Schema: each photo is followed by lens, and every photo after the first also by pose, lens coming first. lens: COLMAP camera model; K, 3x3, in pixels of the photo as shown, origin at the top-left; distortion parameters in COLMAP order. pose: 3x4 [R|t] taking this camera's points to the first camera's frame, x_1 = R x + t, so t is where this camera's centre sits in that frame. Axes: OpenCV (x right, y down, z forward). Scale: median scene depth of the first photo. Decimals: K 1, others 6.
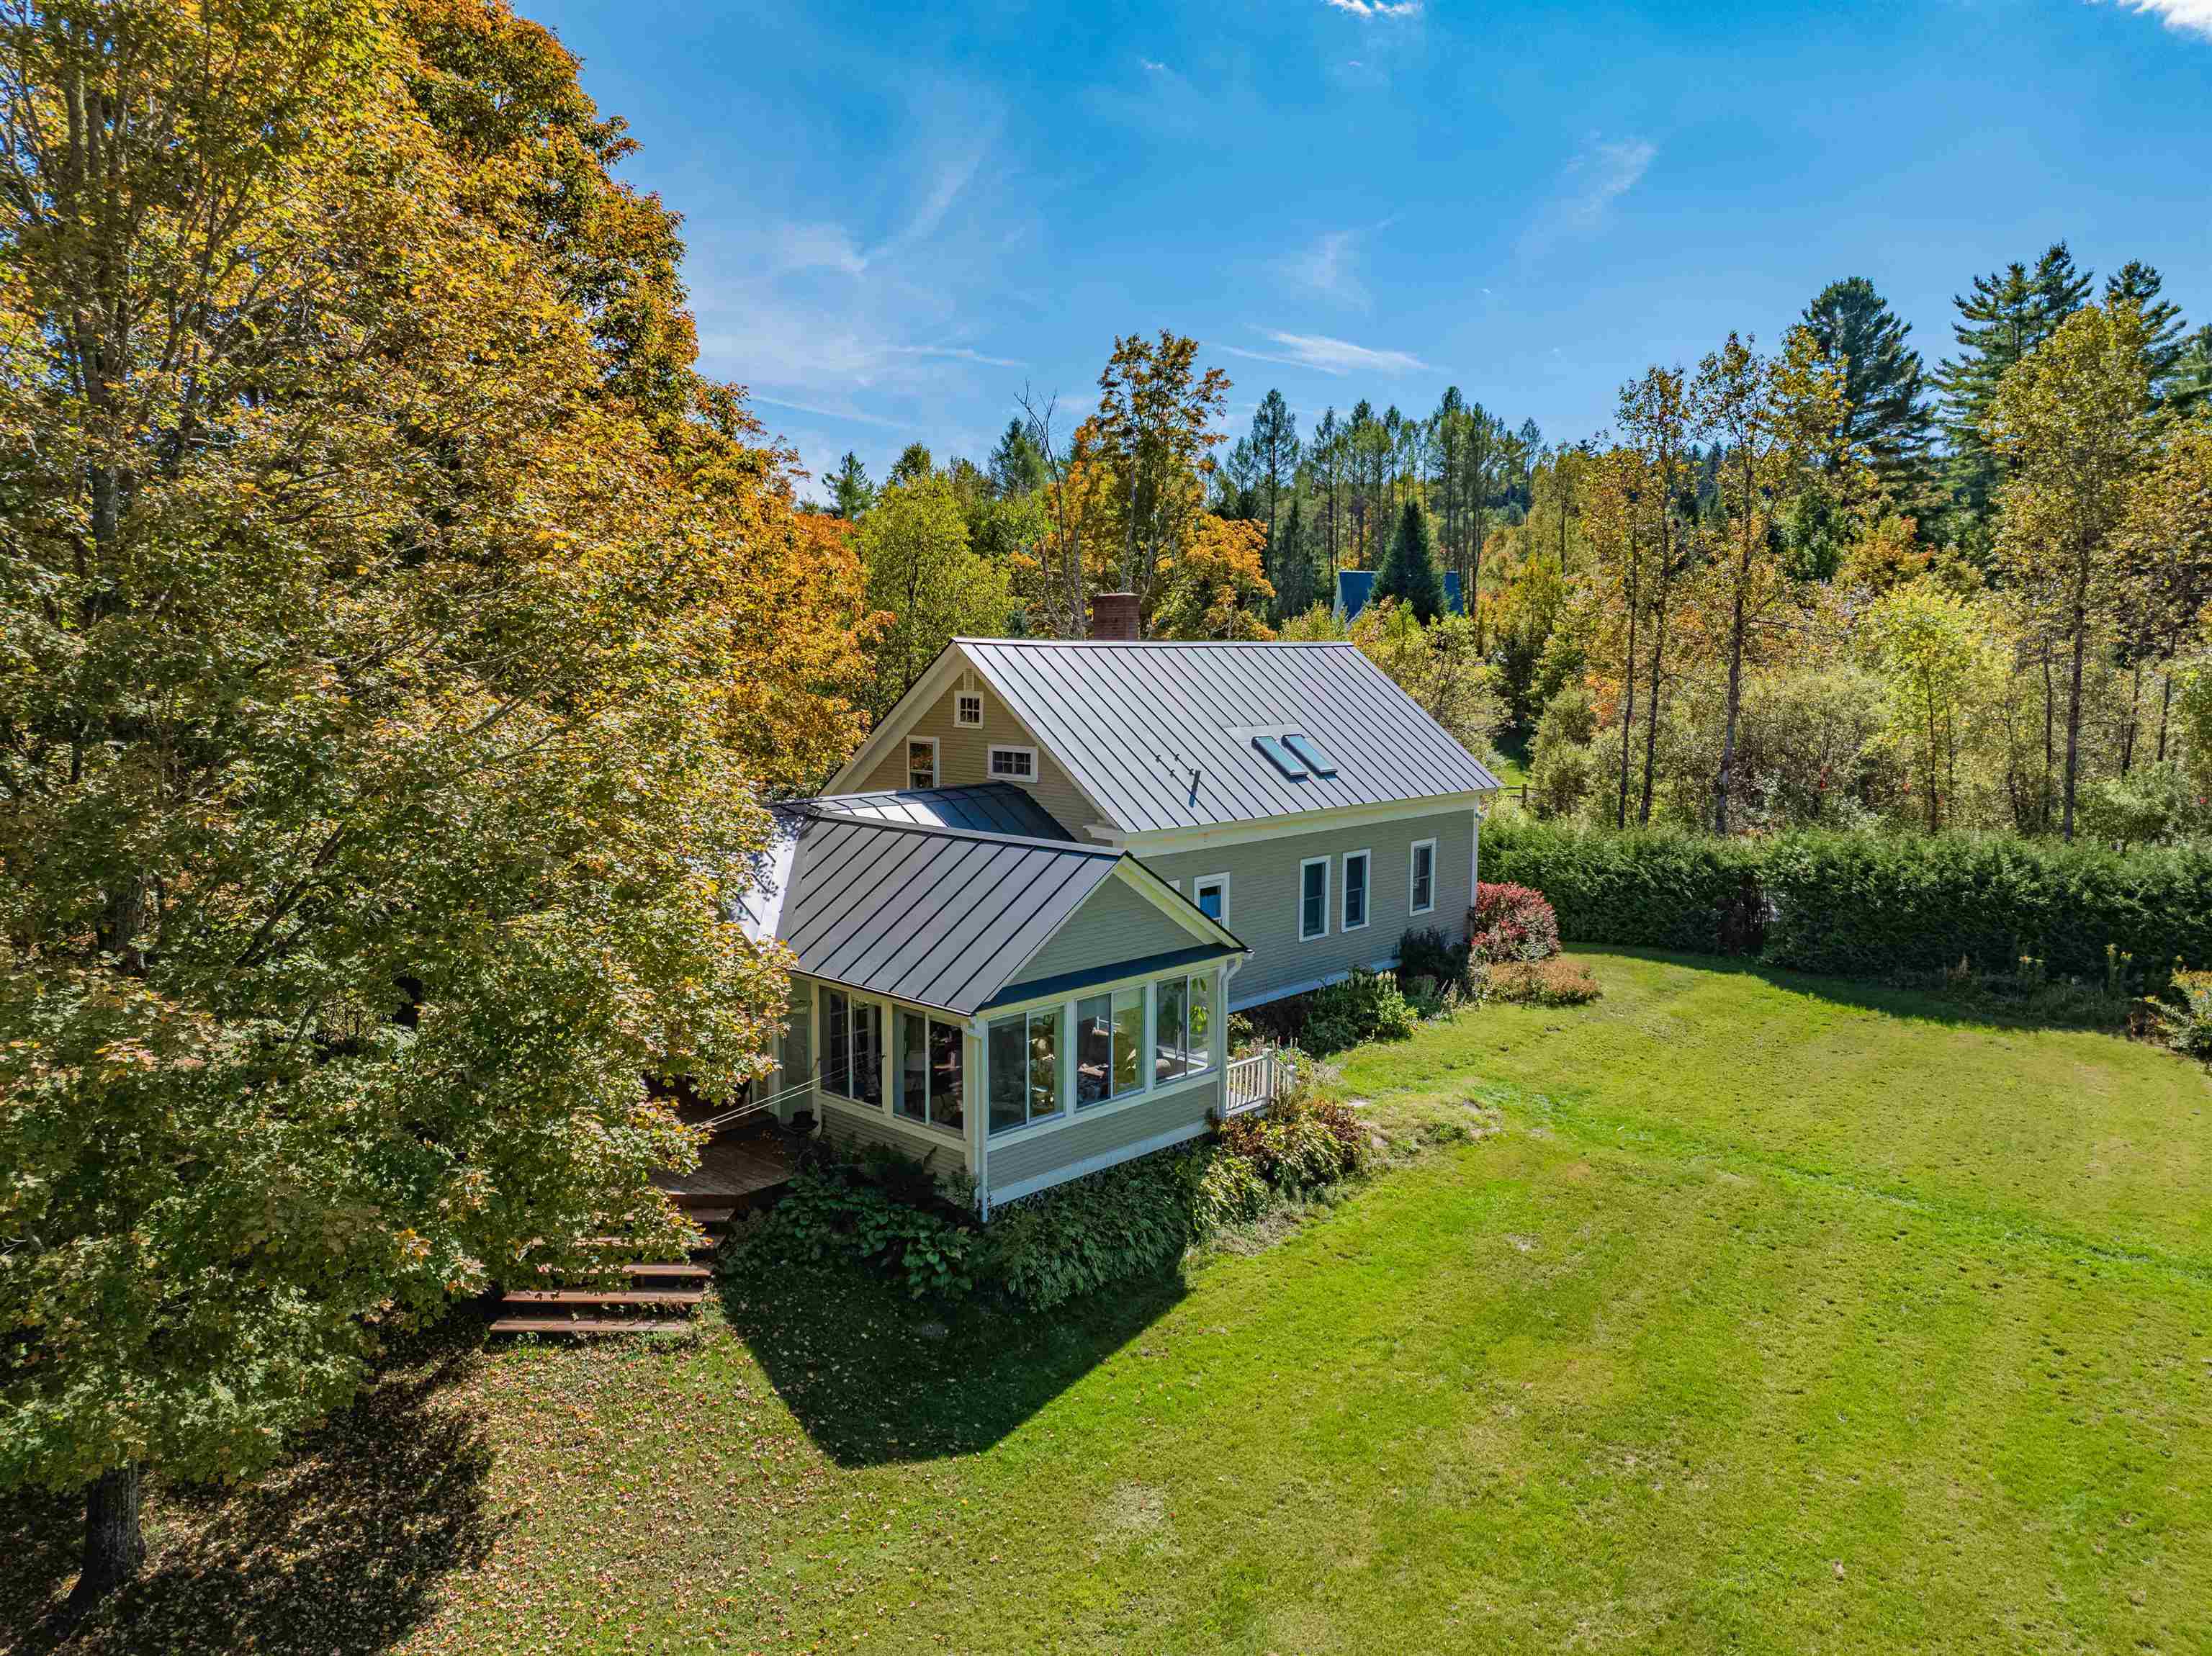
lens RADIAL K [[1551.3, 0, 1087.2], [0, 1551.3, 835.0], [0, 0, 1]] dist [-0.018826, -0.038554]
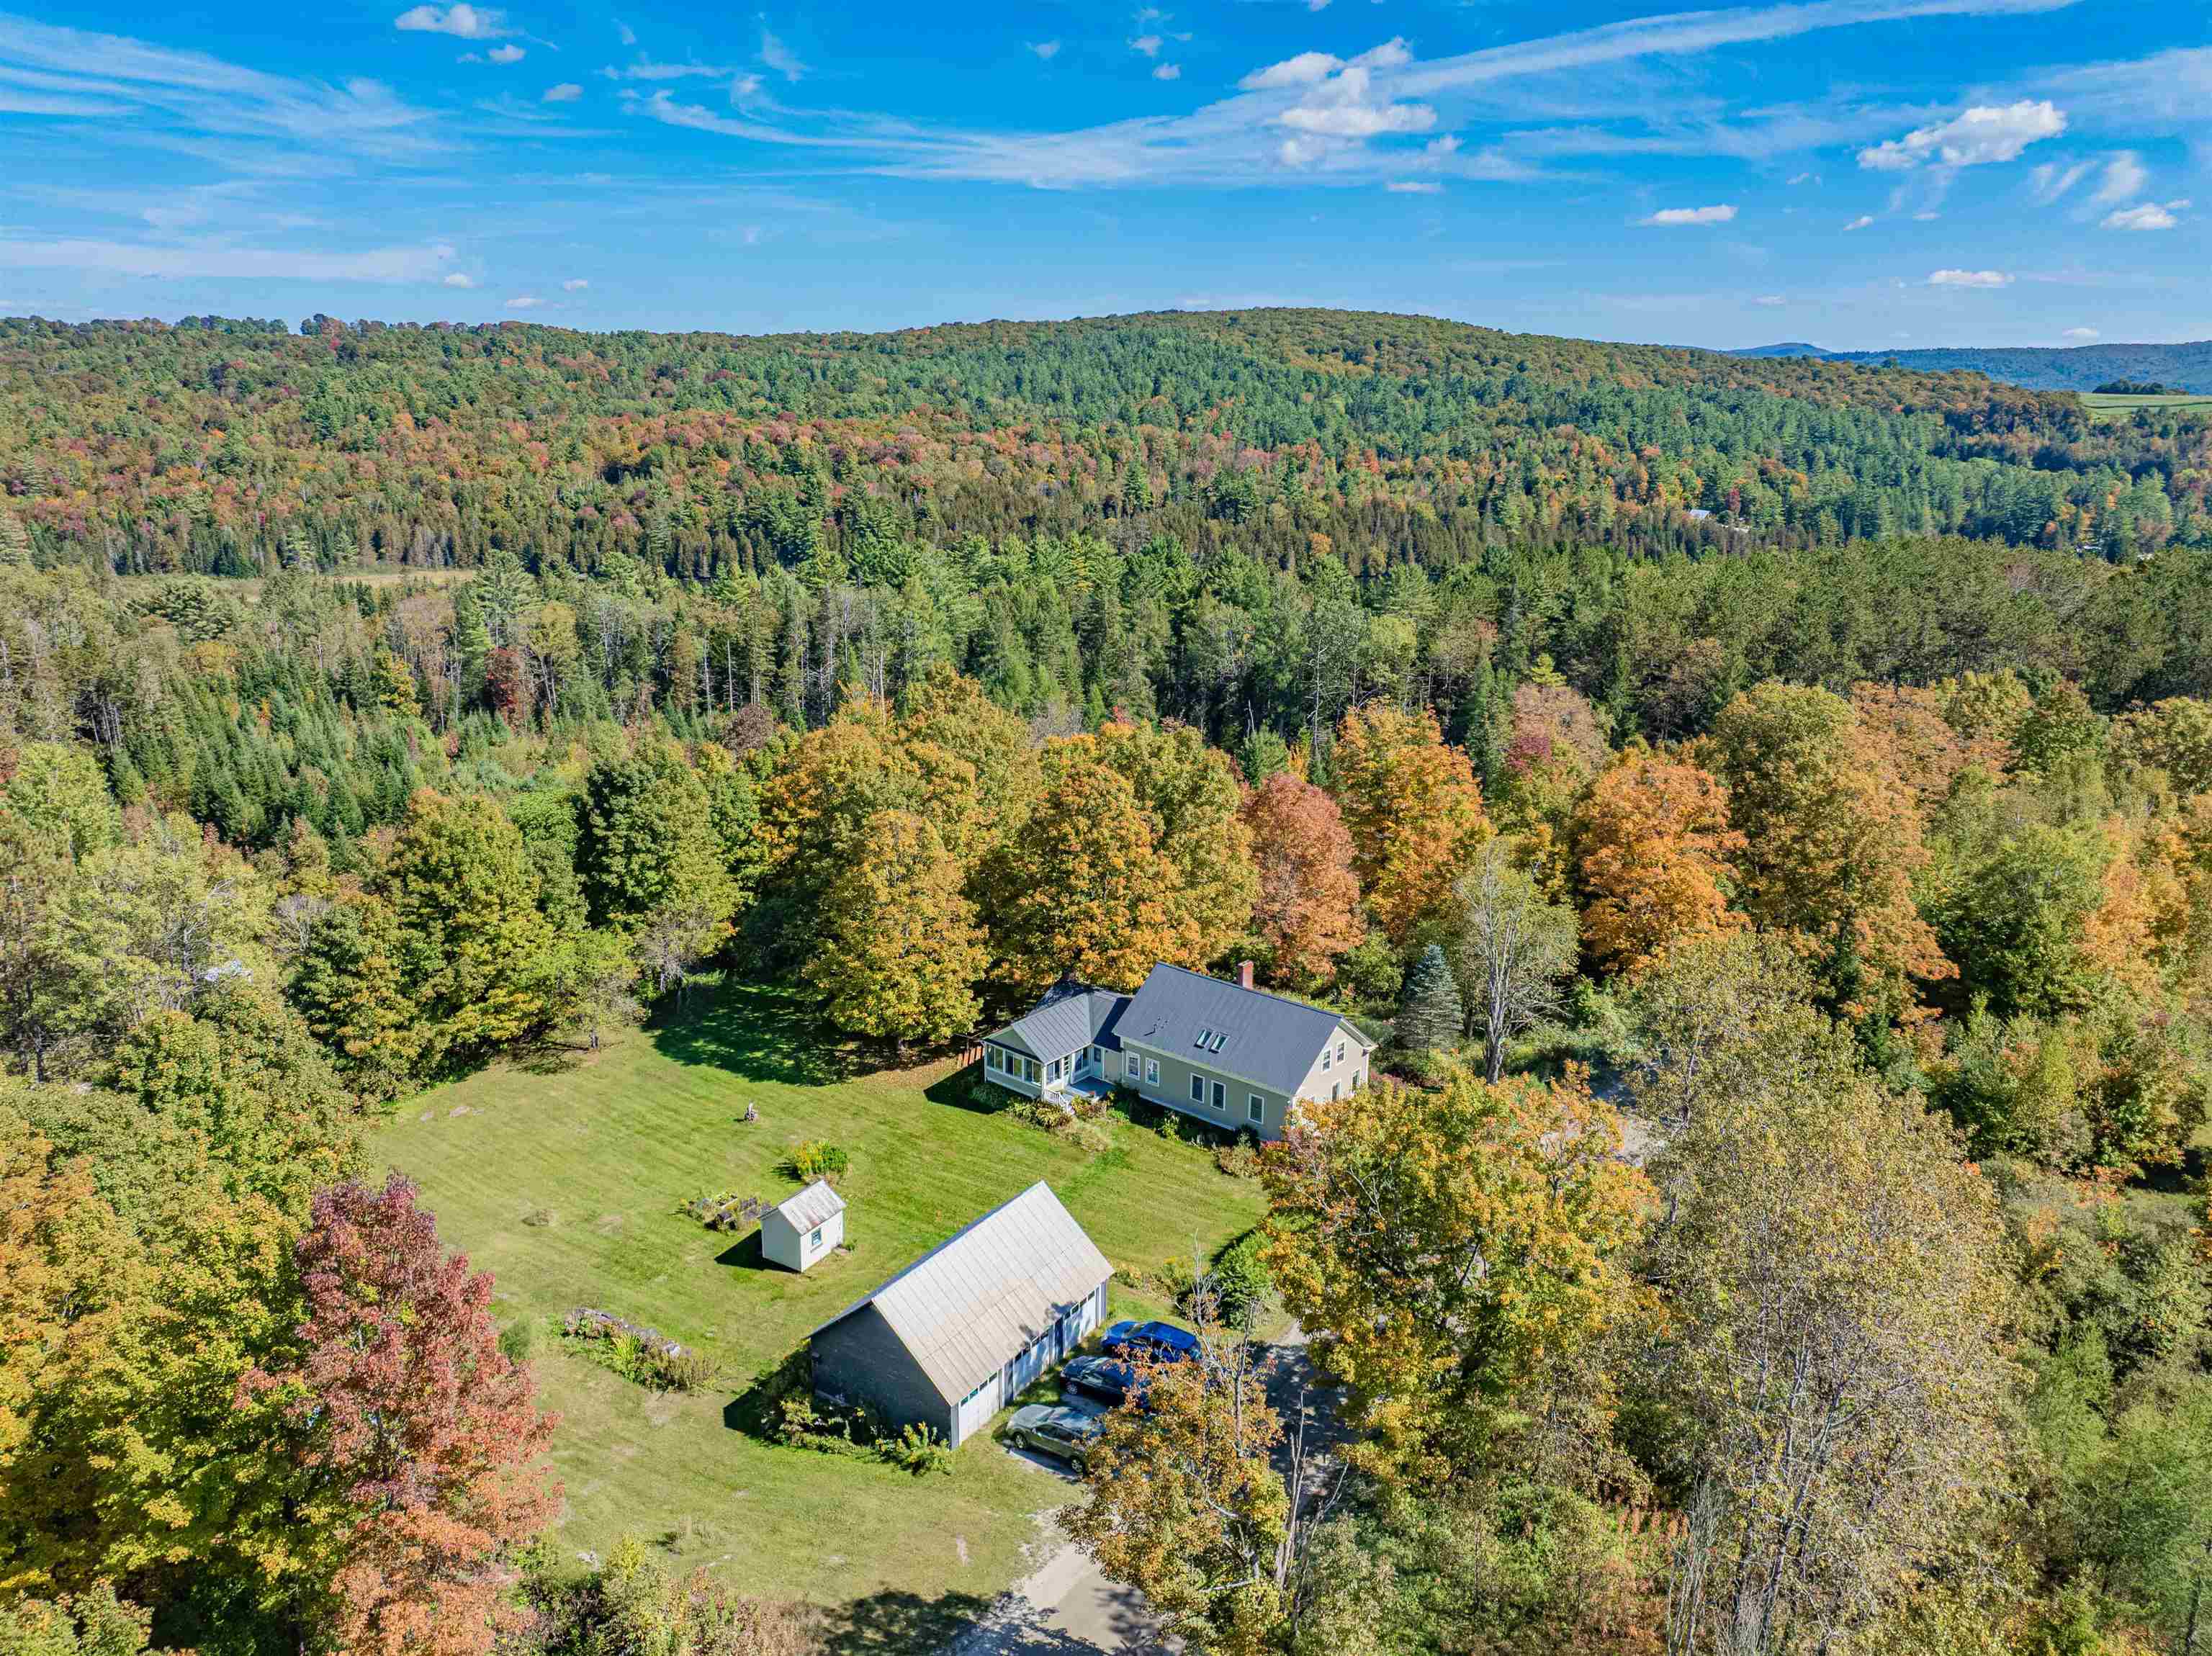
lens RADIAL K [[1558.9, 0, 1090.7], [0, 1558.9, 823.9], [0, 0, 1]] dist [-0.034898, 0.000083]
pose [[0.081767, 0.268622, -0.959769, 2.991401], [-0.142399, 0.956262, 0.255509, -1.229243], [0.986426, 0.115778, 0.116443, 0.436714]]
